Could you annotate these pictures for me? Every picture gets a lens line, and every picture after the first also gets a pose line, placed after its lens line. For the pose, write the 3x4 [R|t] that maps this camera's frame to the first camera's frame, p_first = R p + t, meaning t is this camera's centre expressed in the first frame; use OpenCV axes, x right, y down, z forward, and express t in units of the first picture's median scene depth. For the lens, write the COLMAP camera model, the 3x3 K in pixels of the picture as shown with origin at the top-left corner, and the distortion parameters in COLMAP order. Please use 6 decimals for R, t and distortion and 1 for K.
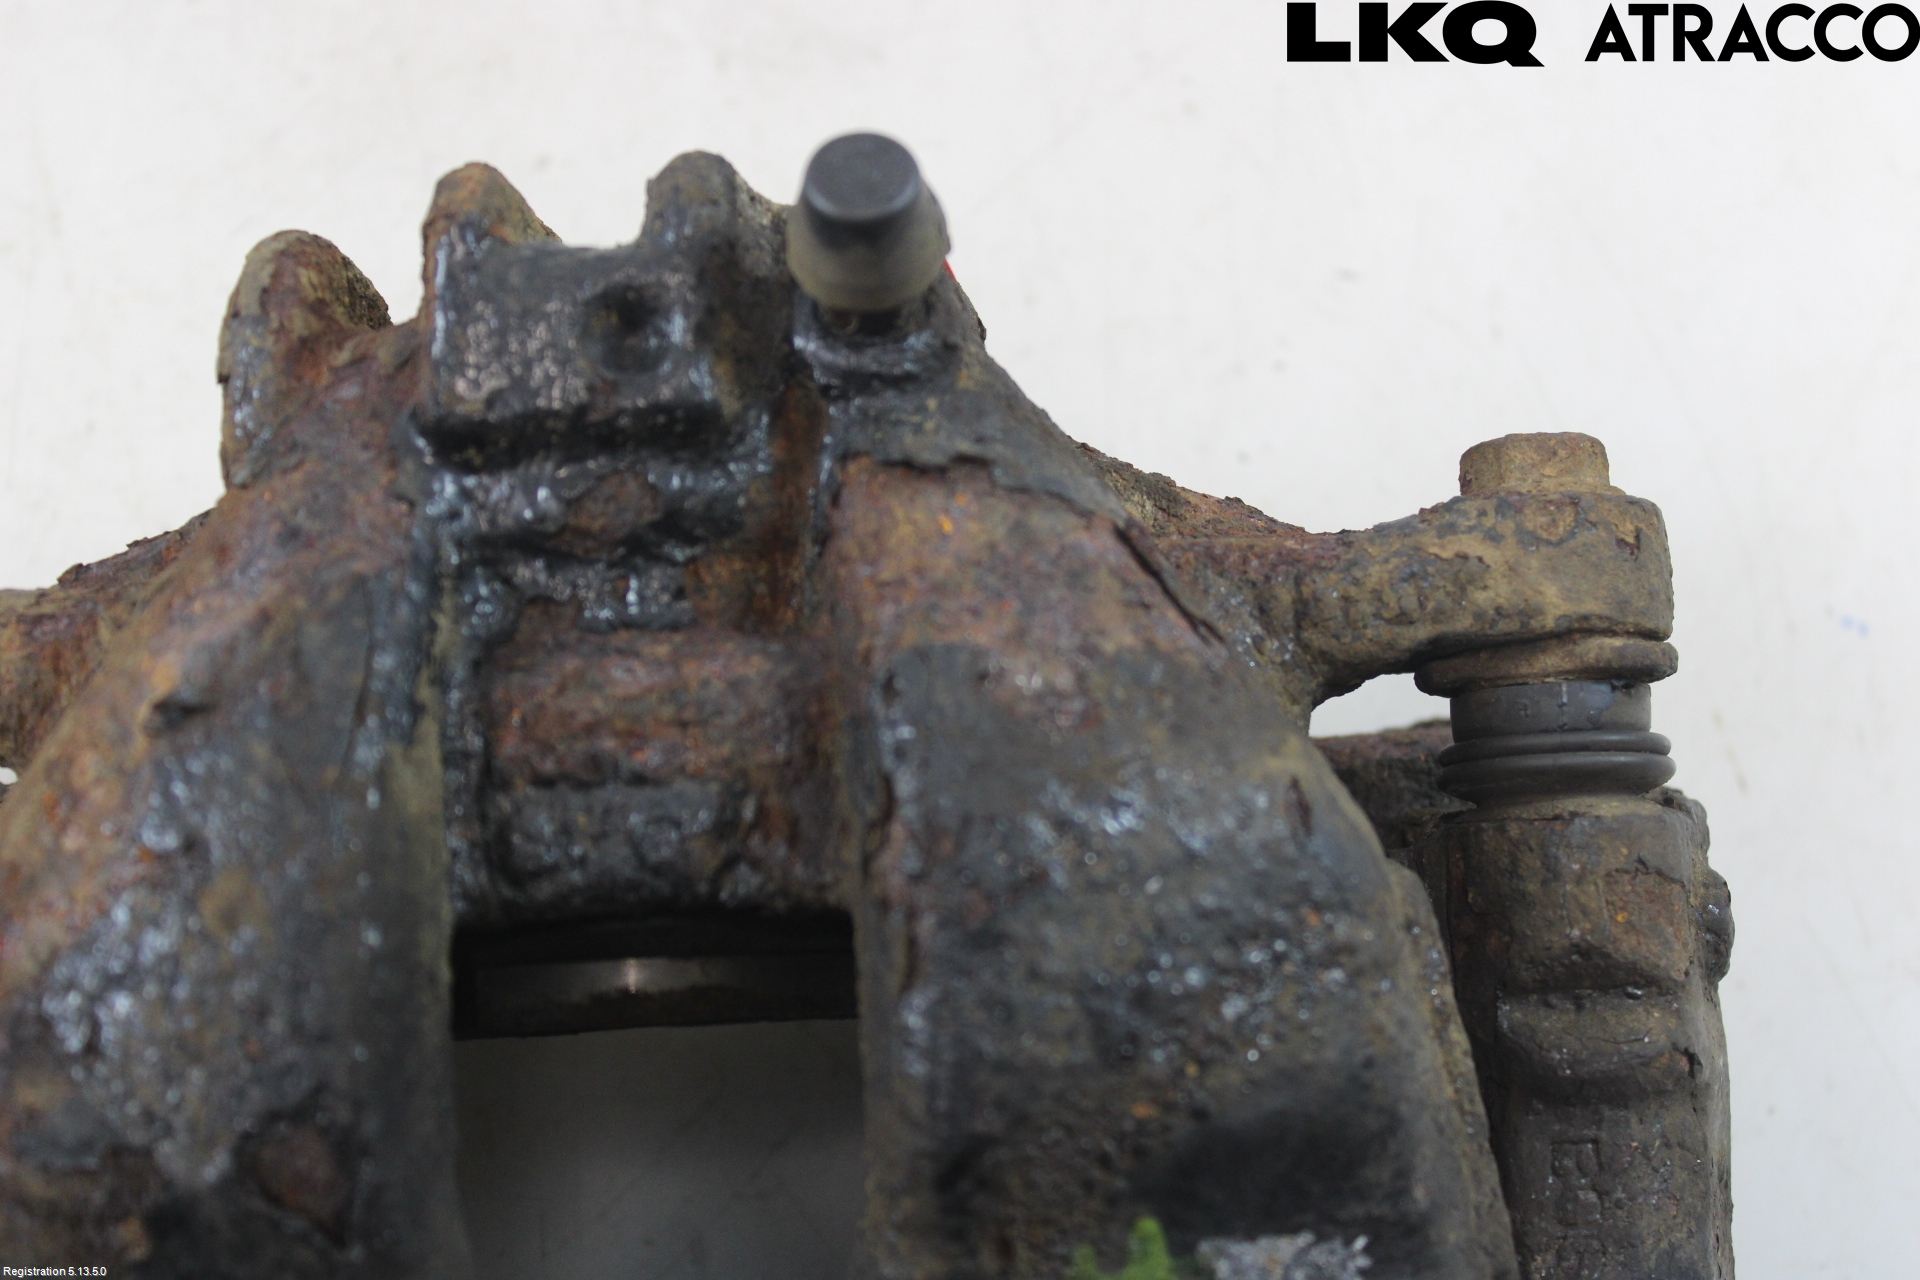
lens RADIAL K [[3255.2, 0, 984.4], [0, 3255.2, 640.2], [0, 0, 1]] dist [0.014544, 0.163055]
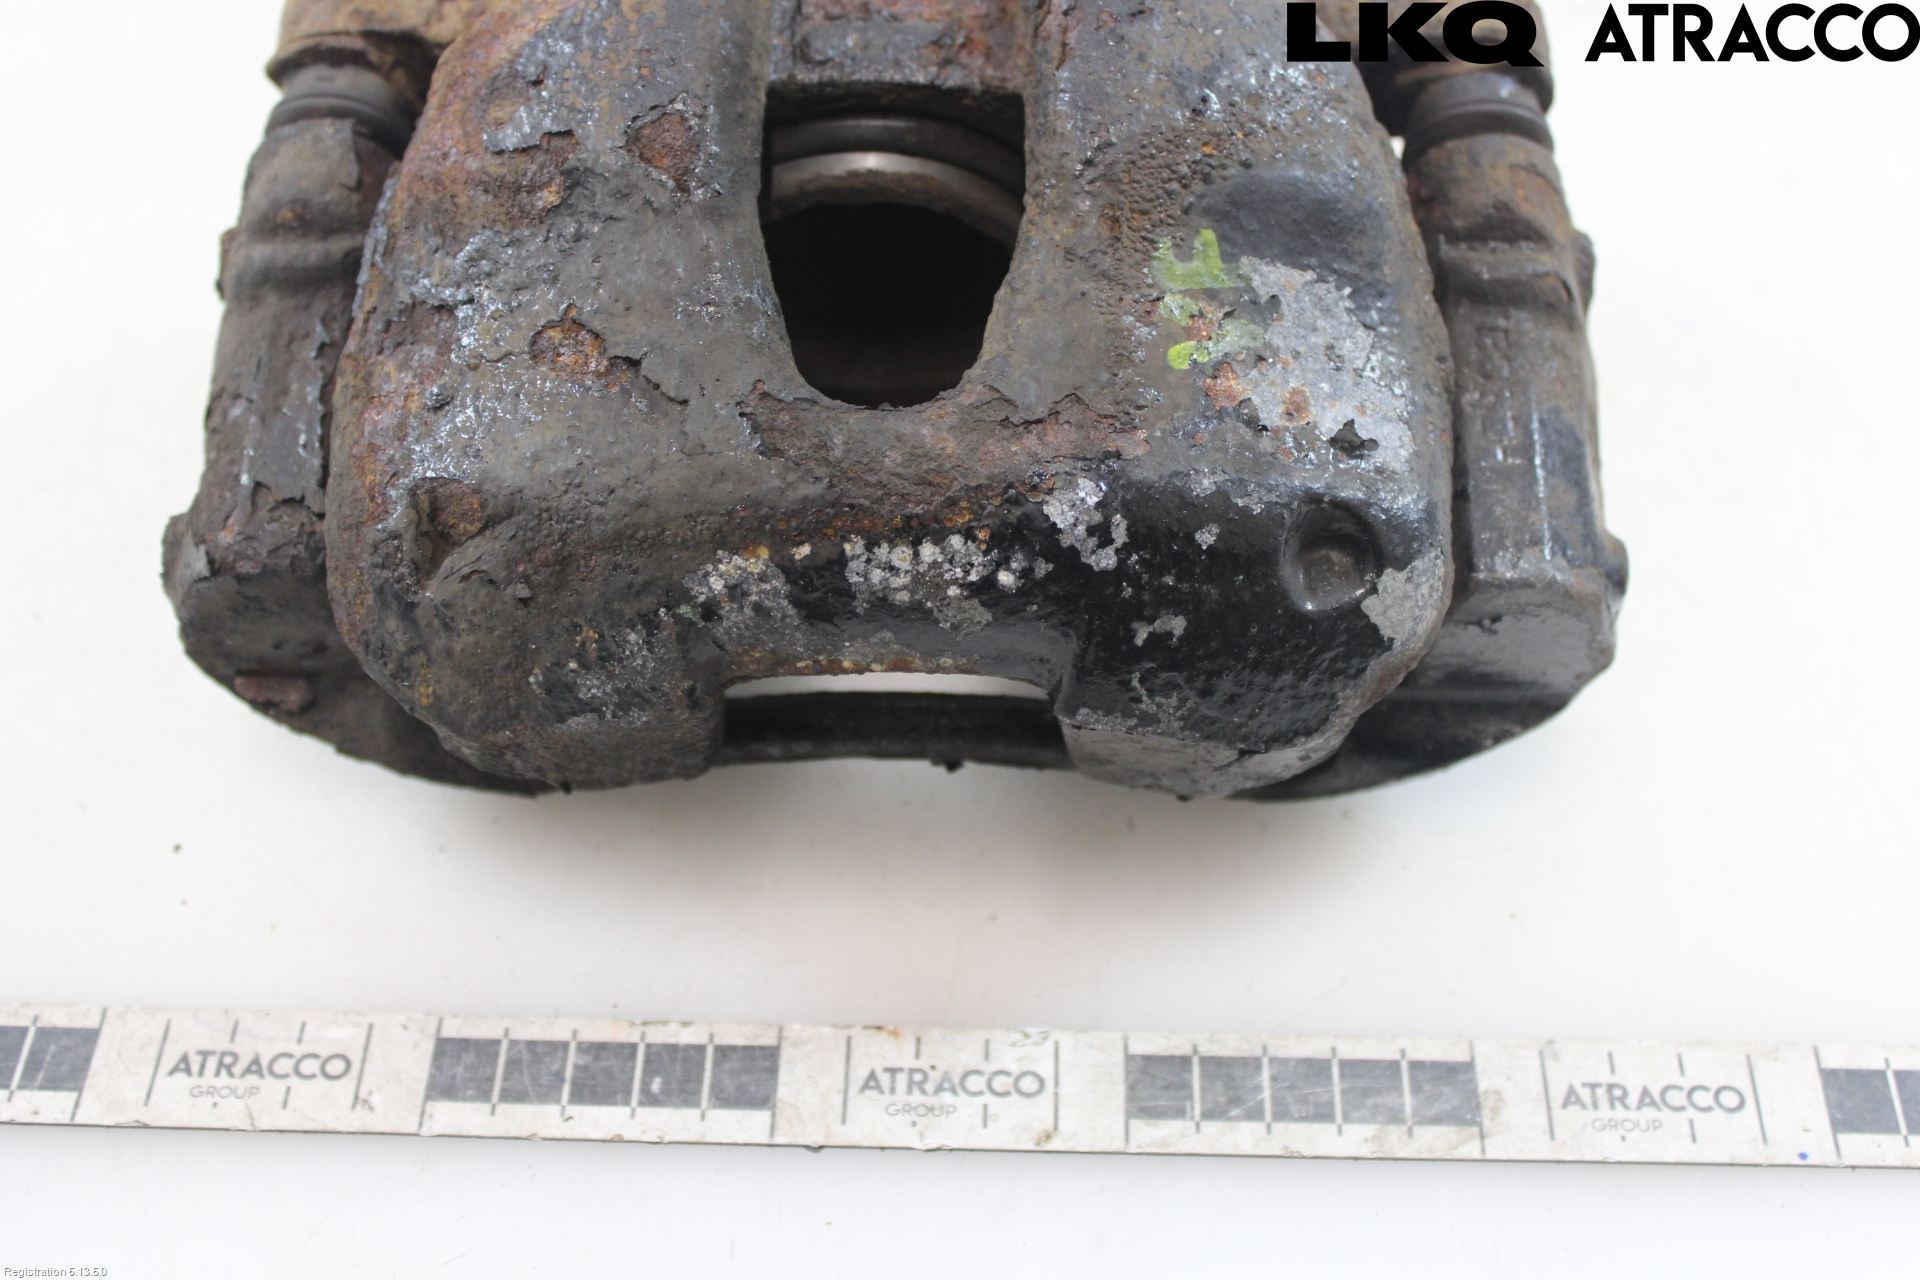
lens RADIAL K [[2574.1, 0, 960.0], [0, 2574.1, 640.0], [0, 0, 1]] dist [-0.033536, -0.031733]
pose [[0.997553, 0.053788, -0.044655, -0.001439], [-0.066323, 0.930089, -0.361297, 0.771240], [0.022100, 0.363375, 0.931381, -0.051510]]
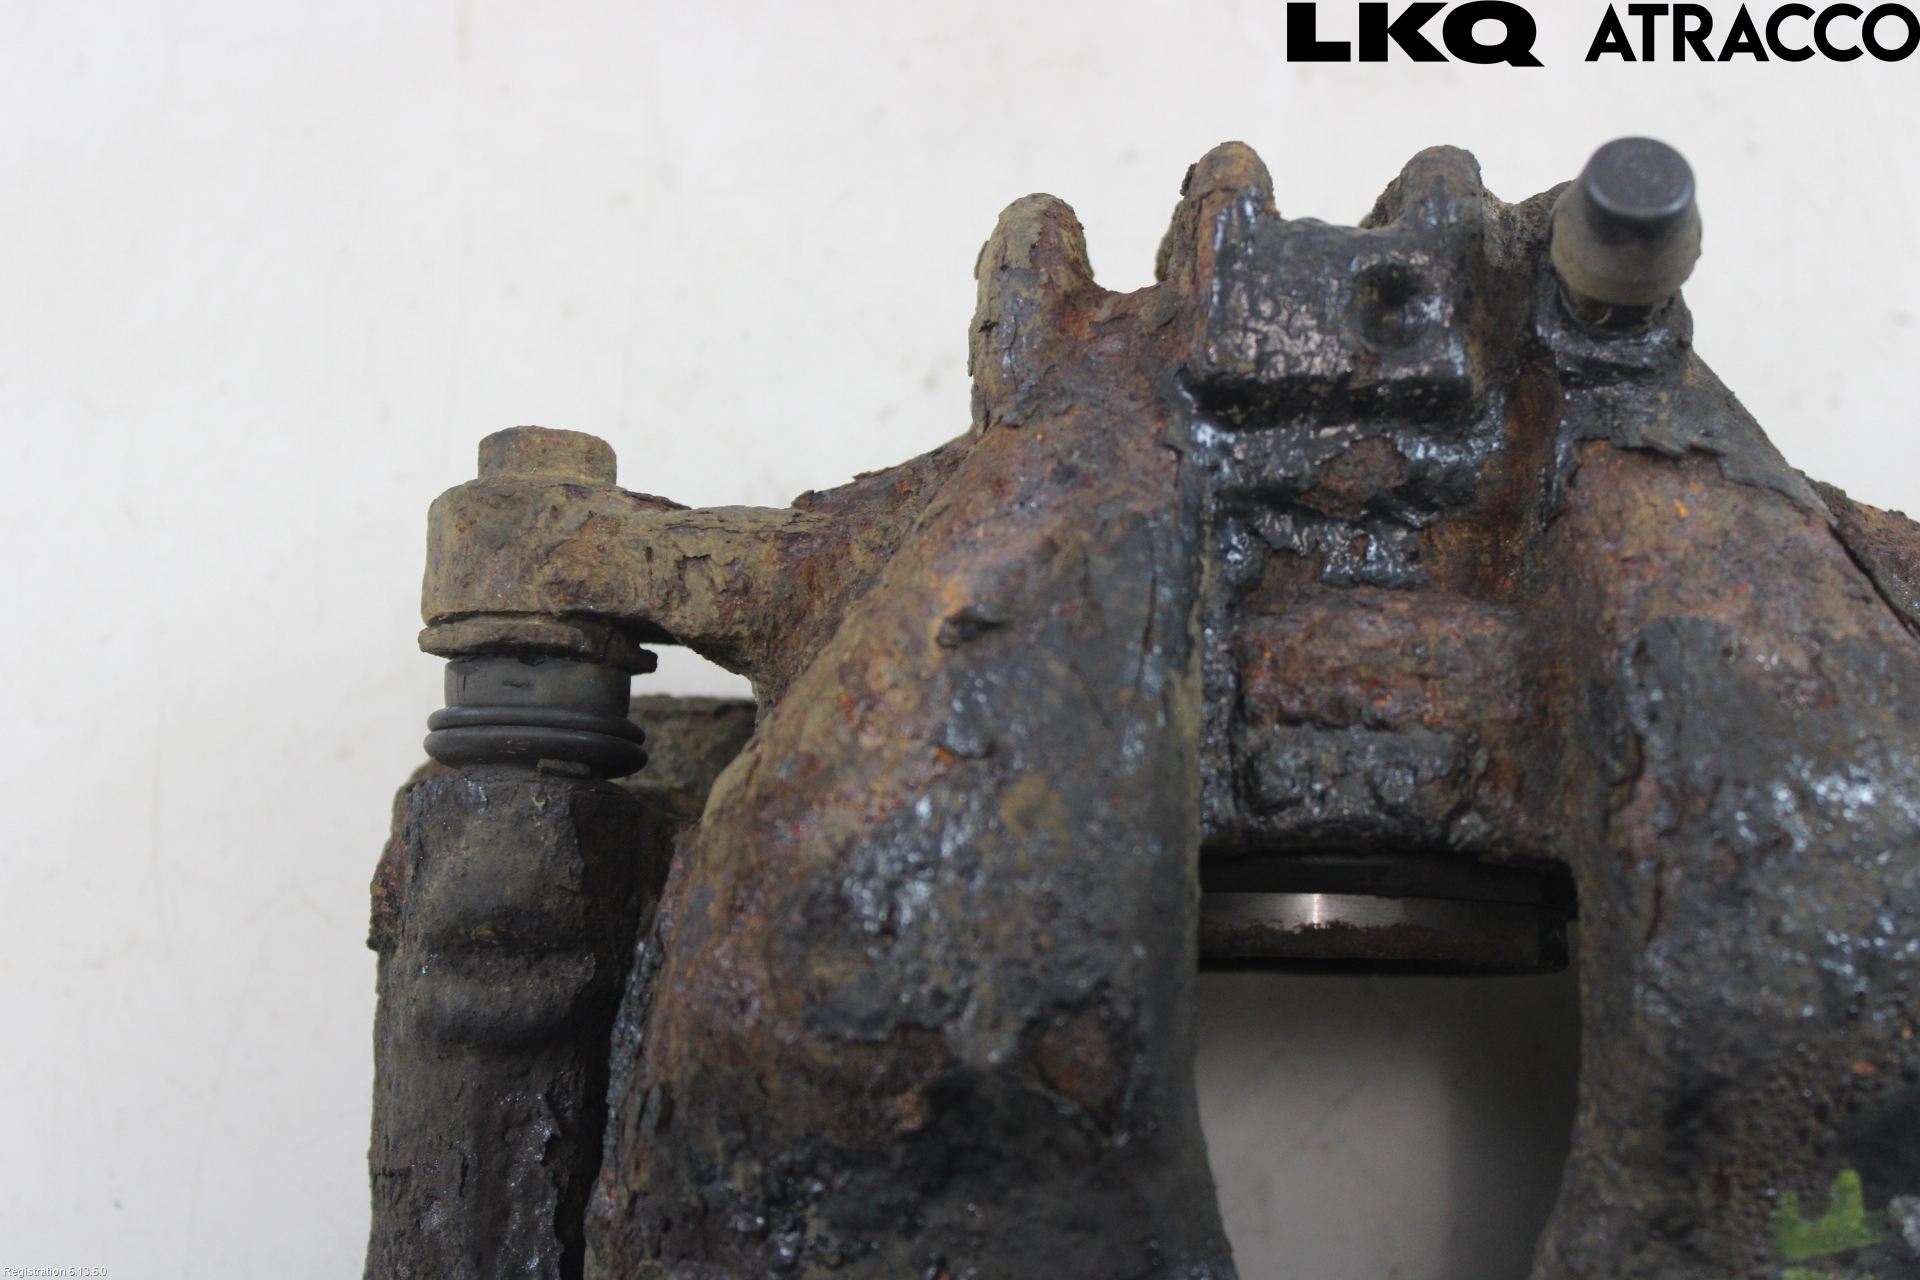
lens RADIAL K [[3255.2, 0, 984.4], [0, 3255.2, 640.2], [0, 0, 1]] dist [0.014544, 0.163055]
pose [[0.996895, 0.076597, -0.018250, -0.217959], [-0.076878, 0.996925, -0.015199, 0.041209], [0.017029, 0.016555, 0.999718, -0.072298]]
